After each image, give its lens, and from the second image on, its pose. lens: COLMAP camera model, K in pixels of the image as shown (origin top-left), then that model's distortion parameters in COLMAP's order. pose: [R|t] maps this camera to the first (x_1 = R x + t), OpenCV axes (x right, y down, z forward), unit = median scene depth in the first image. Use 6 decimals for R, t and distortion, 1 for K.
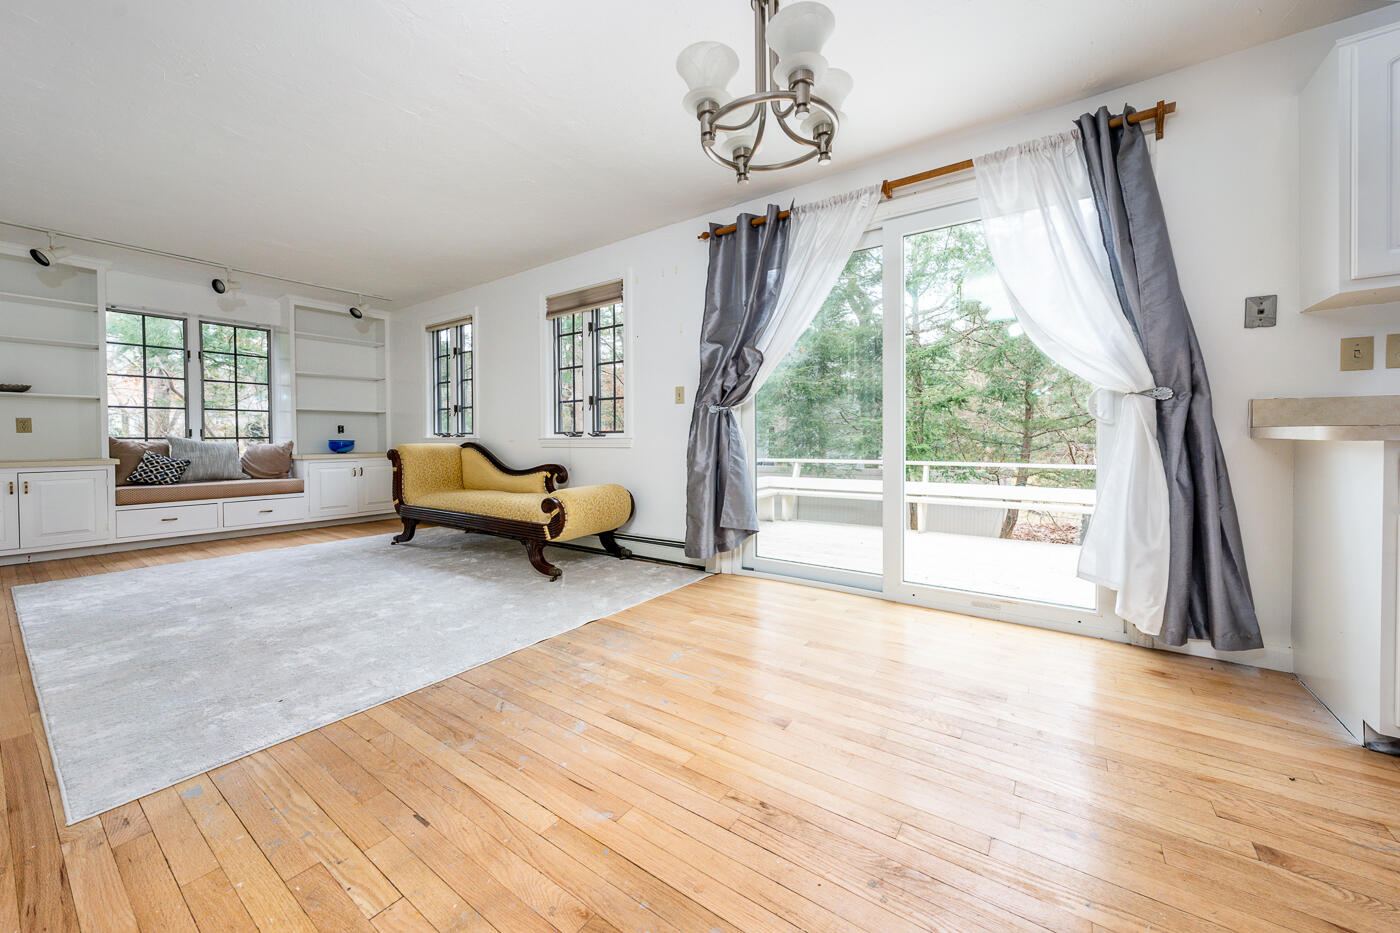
lens RADIAL K [[504.3, 0, 726.7], [0, 504.3, 444.5], [0, 0, 1]] dist [-0.005913, -0.000222]
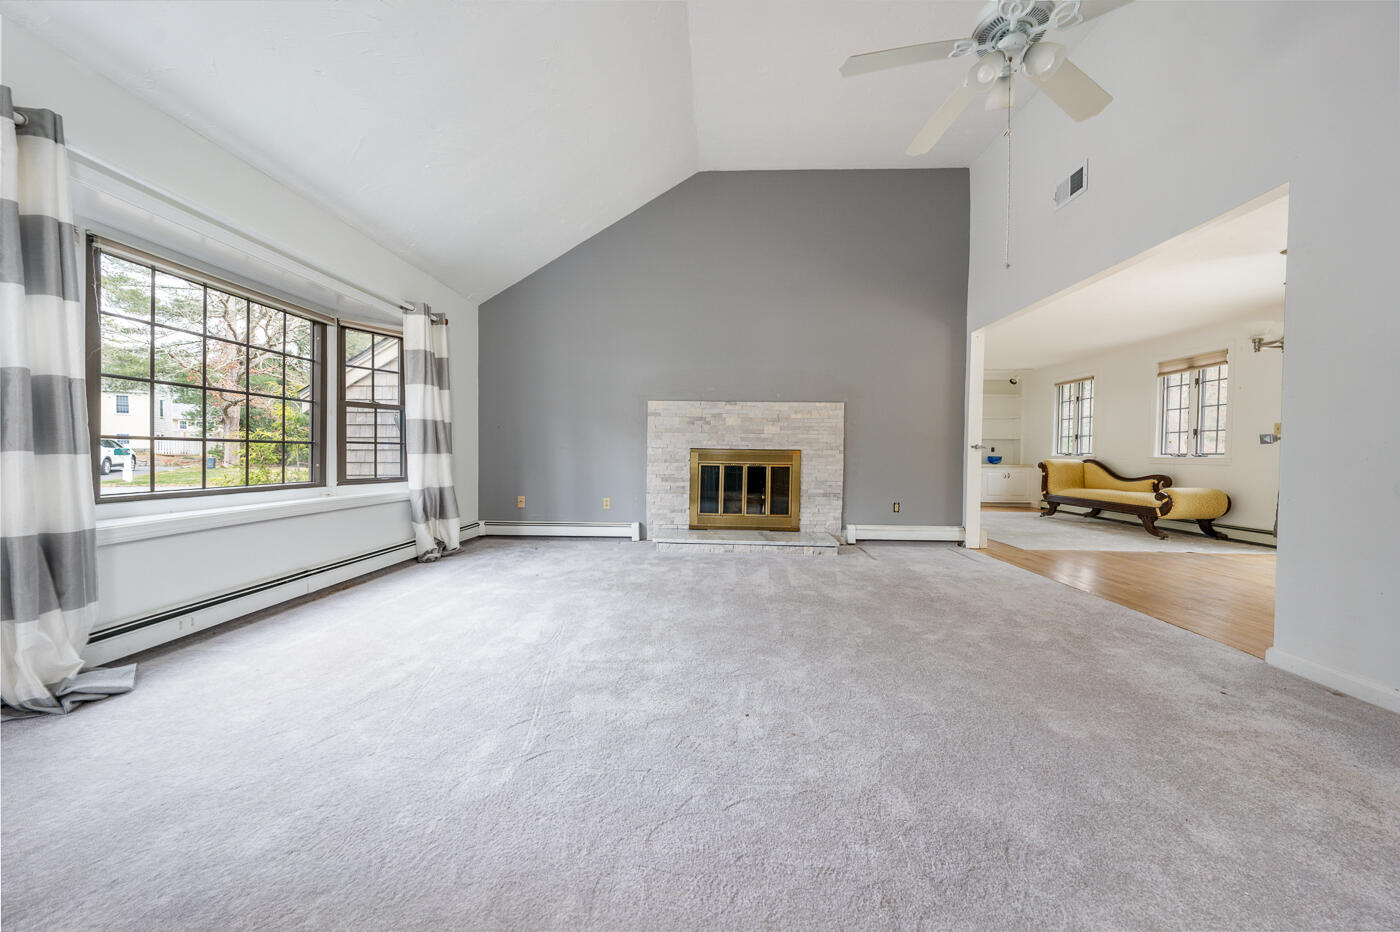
lens RADIAL K [[504.3, 0, 705.3], [0, 504.3, 468.5], [0, 0, 1]] dist [-0.005913, -0.000222]
pose [[0.516561, 0.034751, -0.855545, 0.234261], [-0.021653, 0.999387, 0.027520, 0.008395], [0.855977, 0.004310, 0.516997, -0.926809]]
